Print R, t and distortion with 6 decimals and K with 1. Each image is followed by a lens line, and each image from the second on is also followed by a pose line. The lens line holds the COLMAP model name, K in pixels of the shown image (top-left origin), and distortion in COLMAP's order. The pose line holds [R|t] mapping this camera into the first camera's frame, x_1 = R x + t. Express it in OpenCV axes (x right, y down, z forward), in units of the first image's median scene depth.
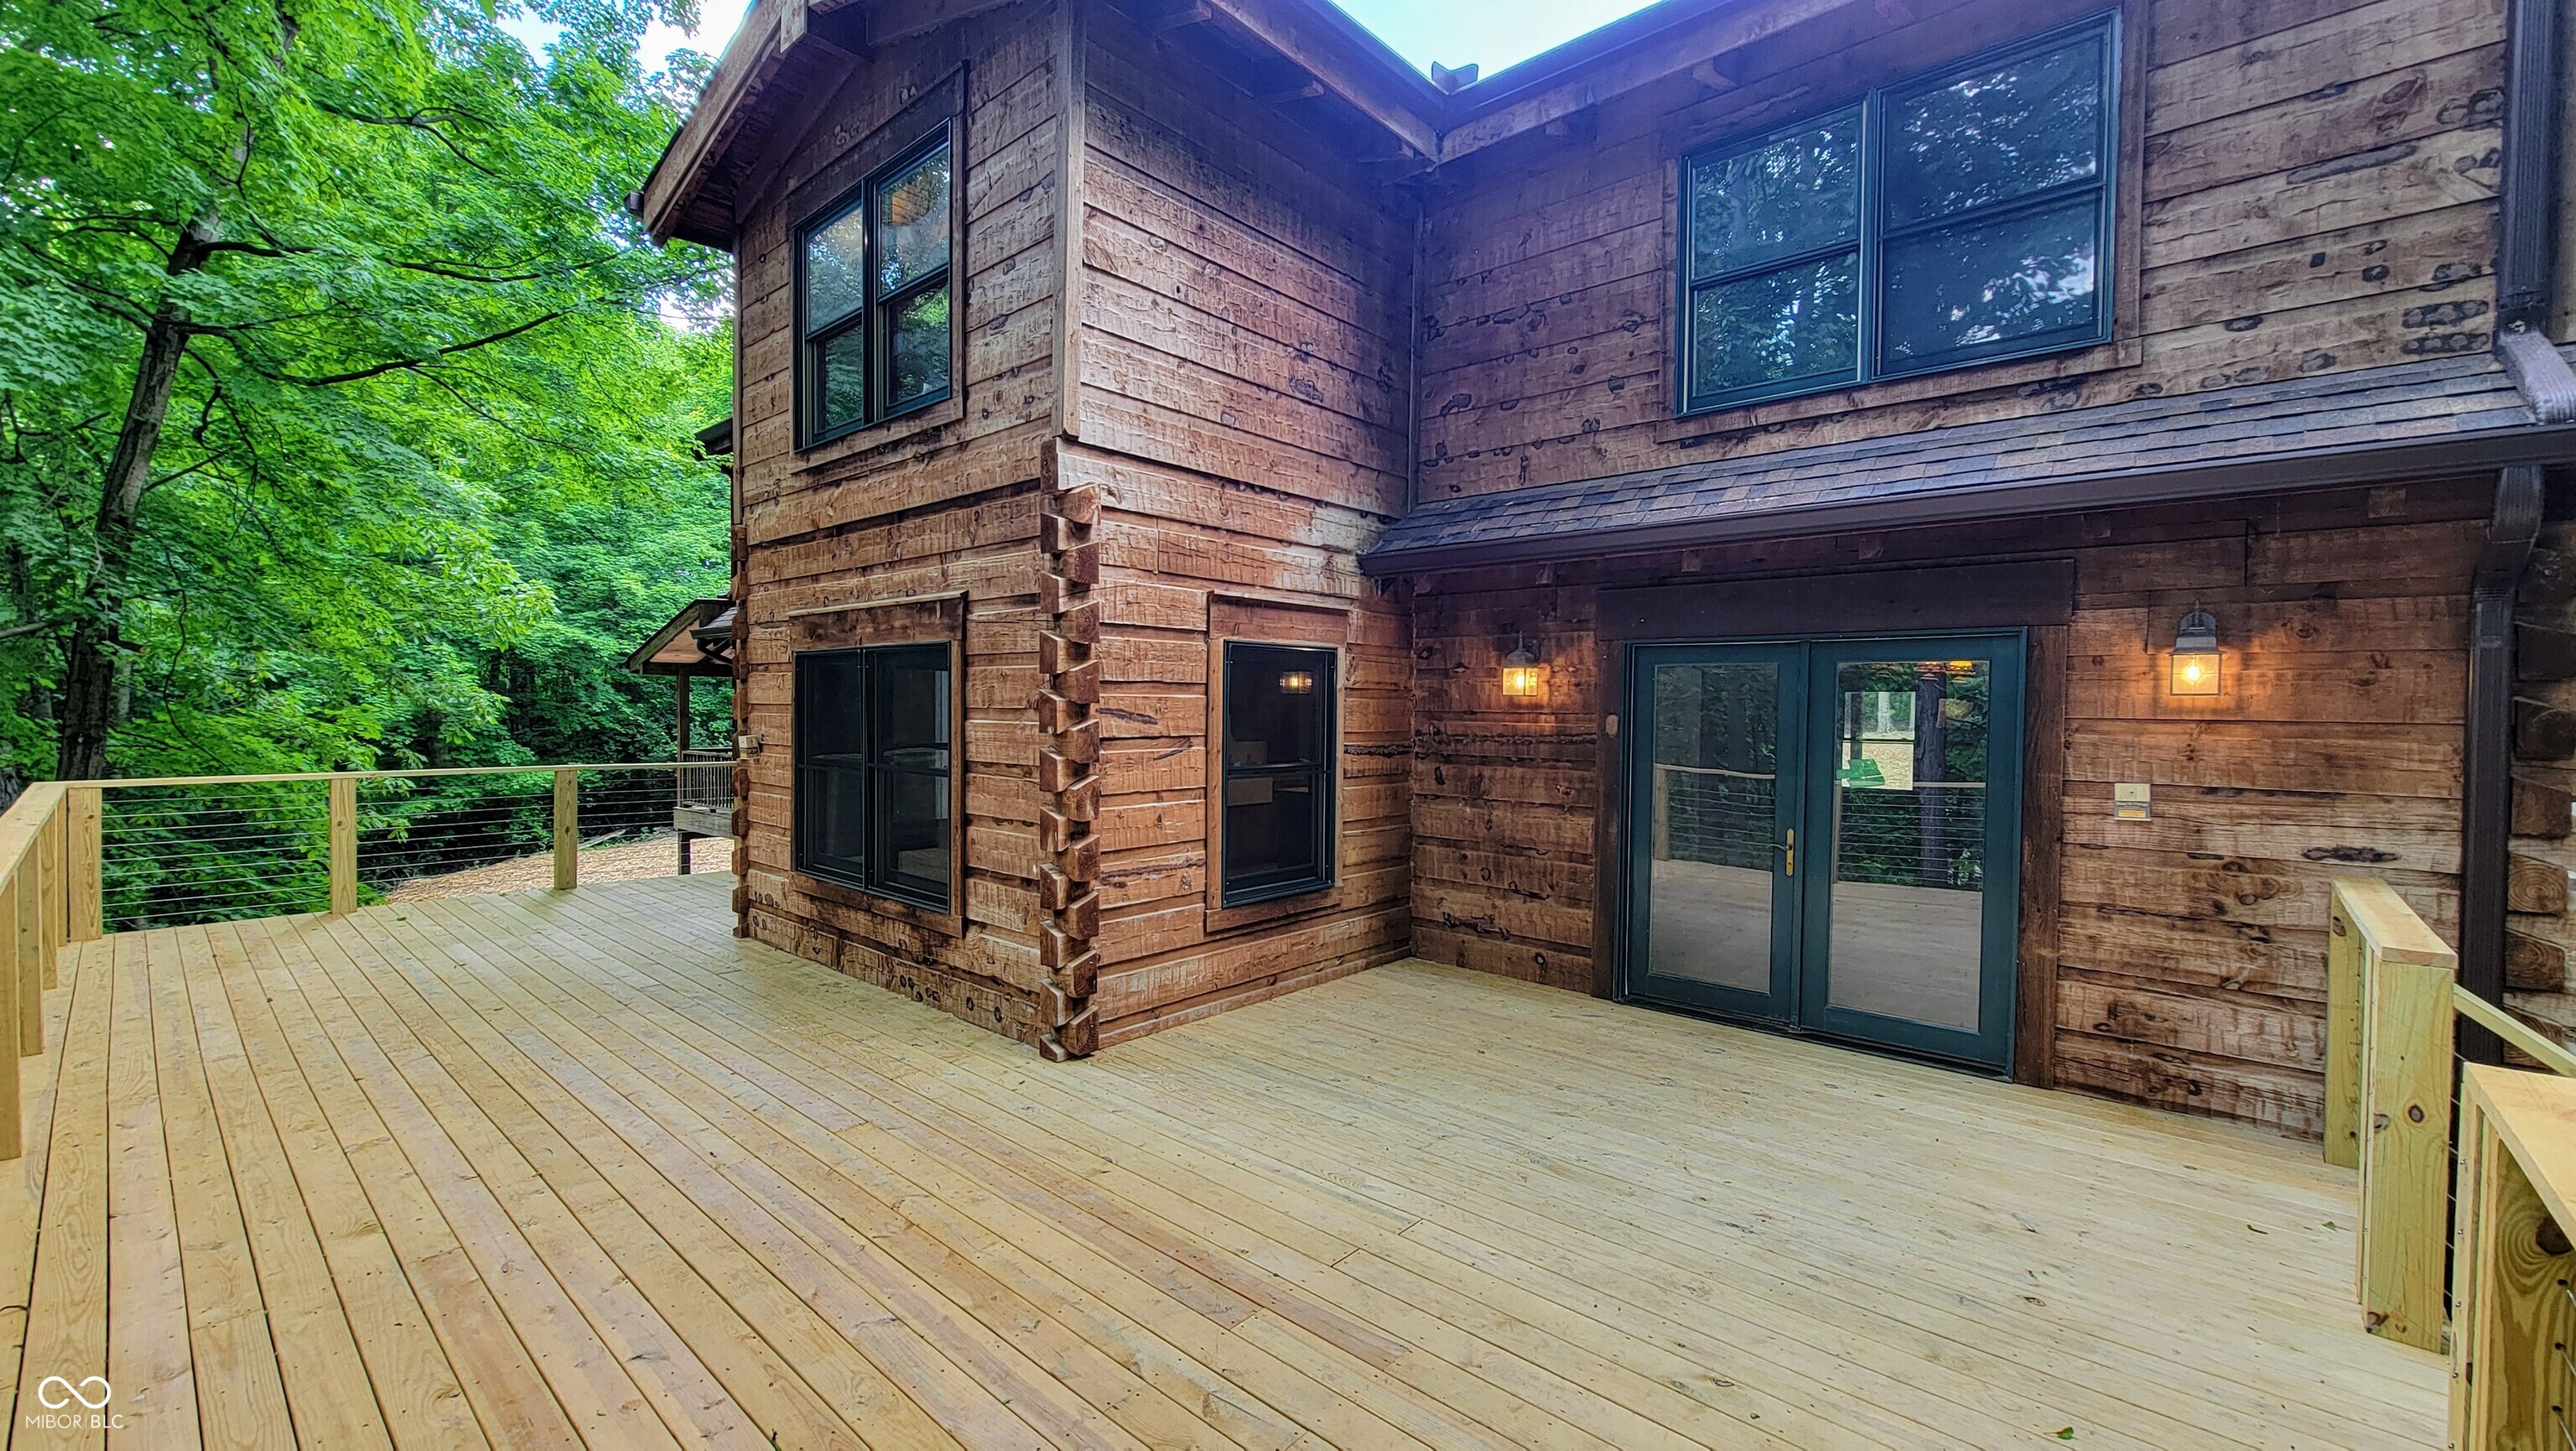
lens RADIAL K [[1050.4, 0, 1286.8], [0, 1050.4, 738.0], [0, 0, 1]] dist [-0.006744, 0.000039]
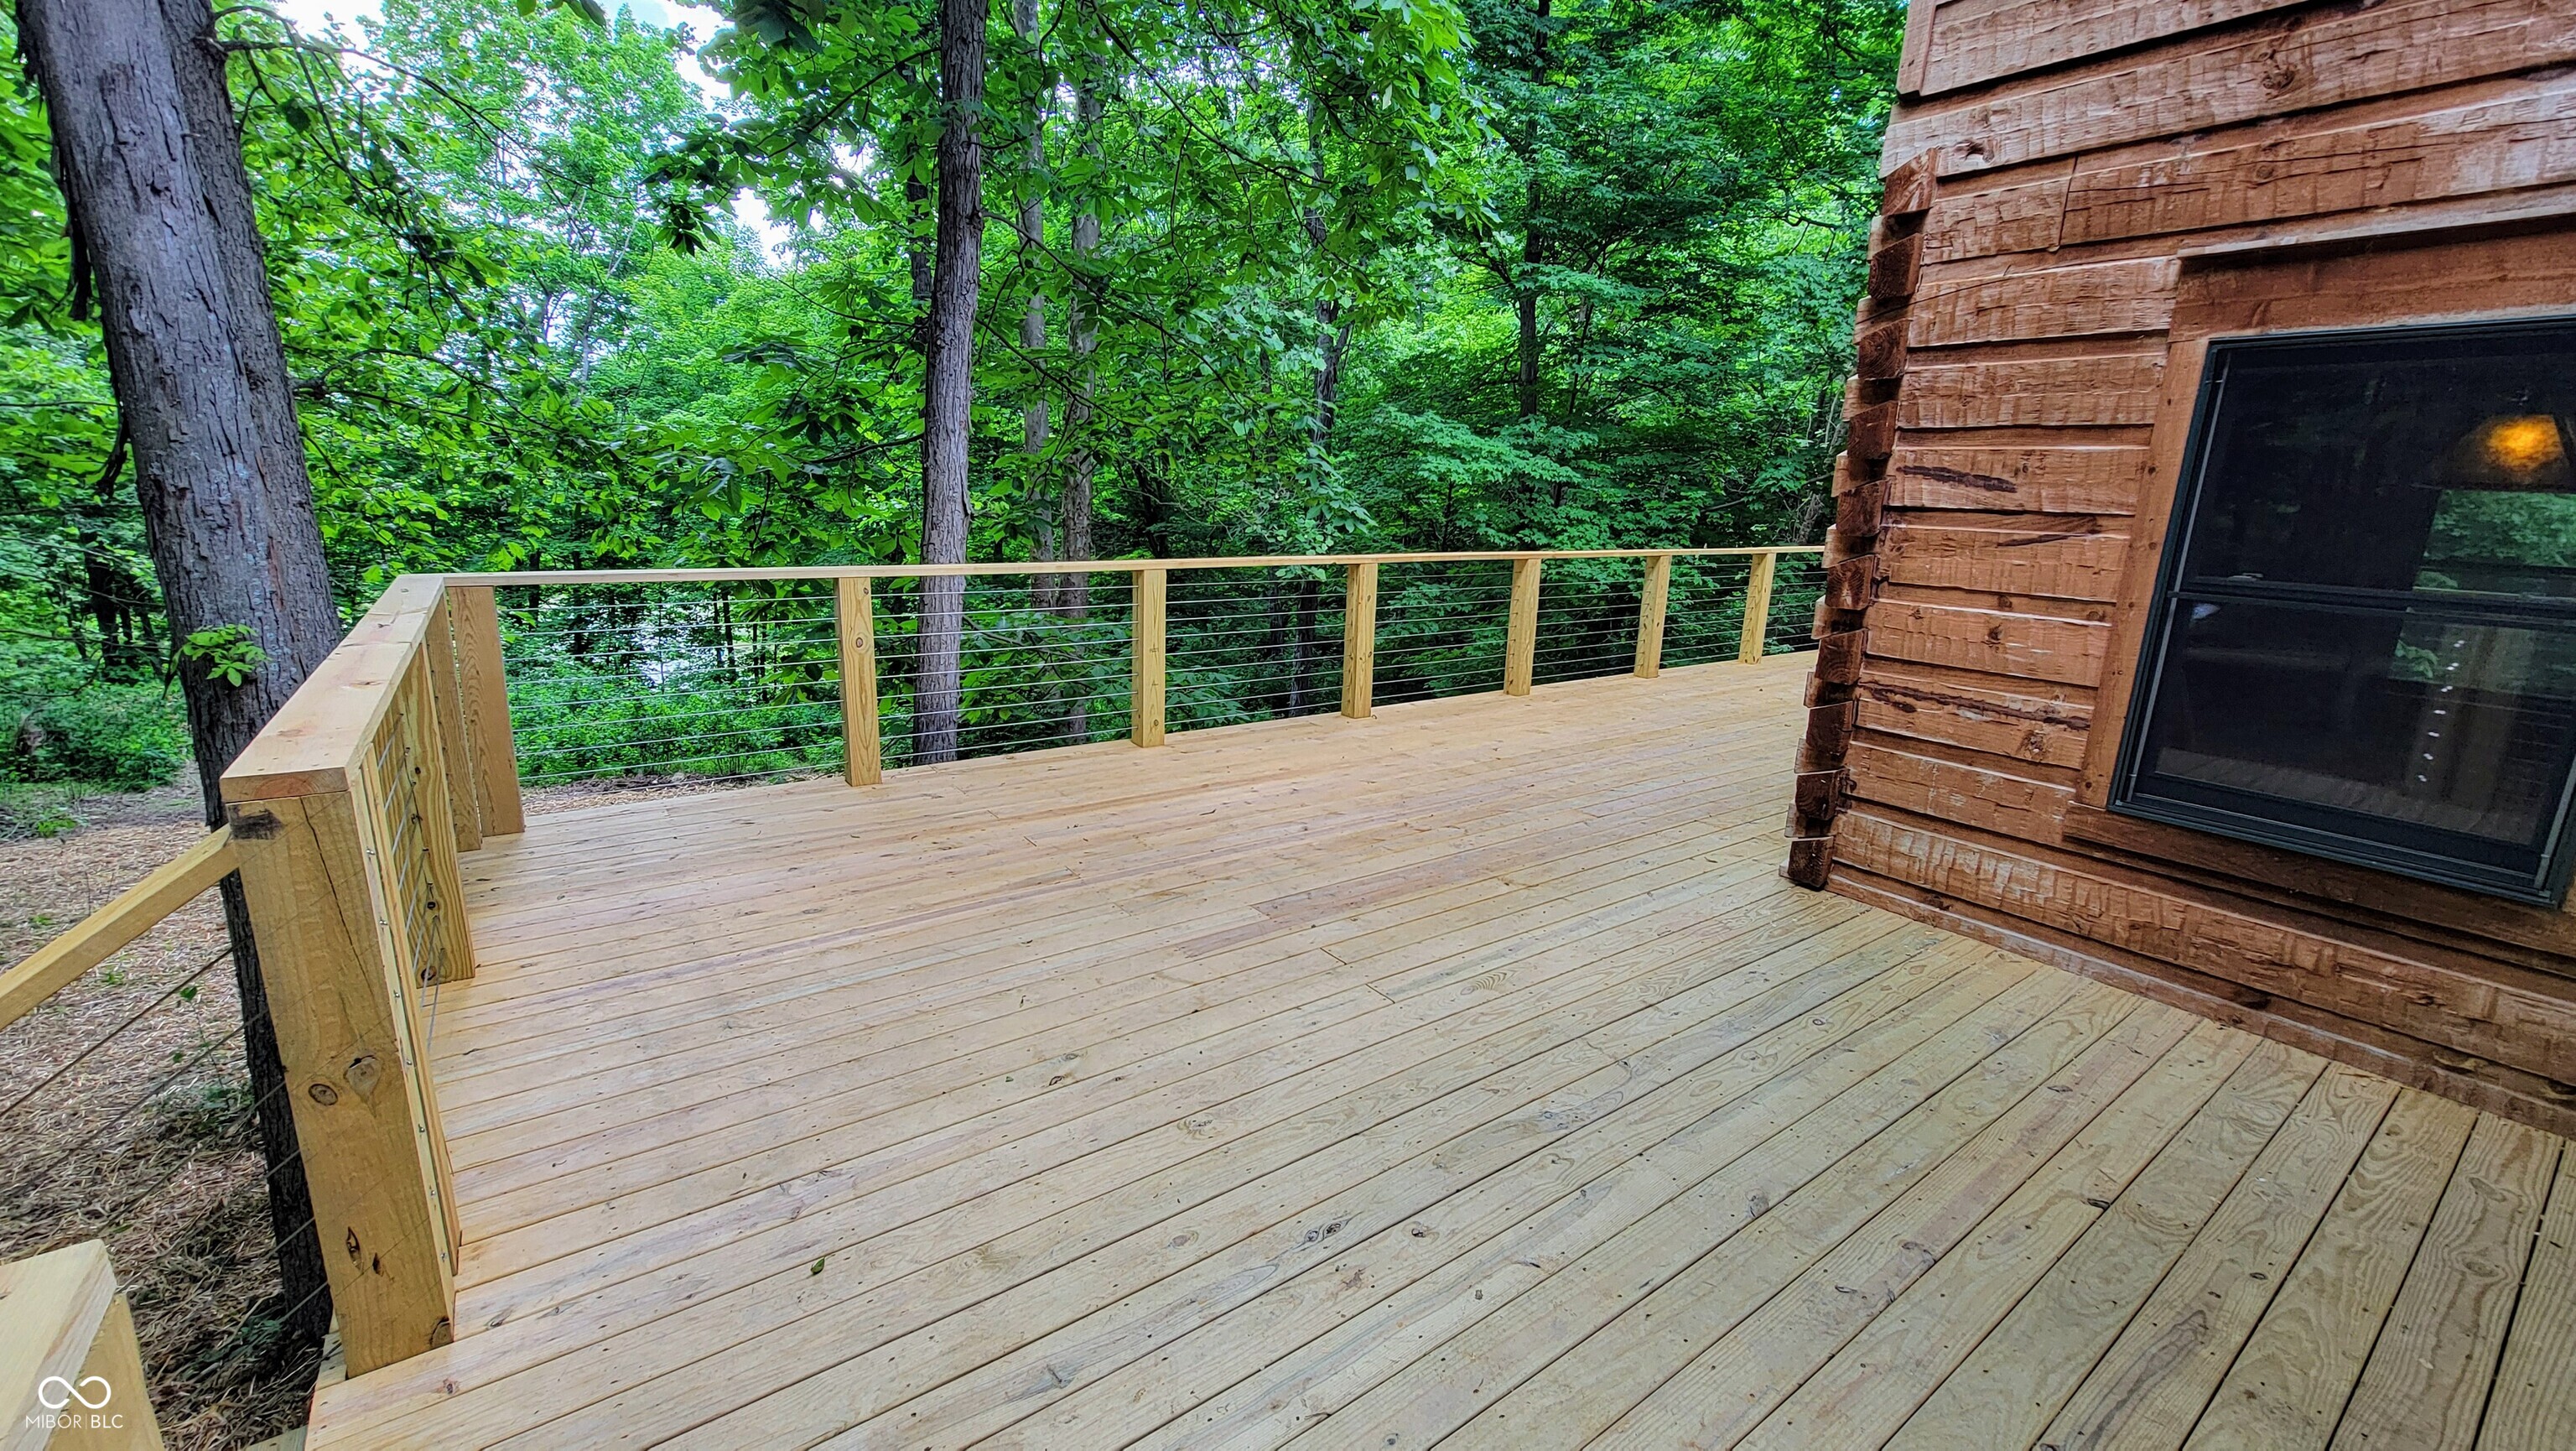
lens RADIAL K [[1050.4, 0, 1286.8], [0, 1050.4, 738.0], [0, 0, 1]] dist [-0.006744, 0.000039]
pose [[-0.222602, 0.214335, -0.951057, 0.656703], [-0.066829, 0.969884, 0.234220, 0.013826], [0.972616, 0.115697, -0.201575, 0.712271]]
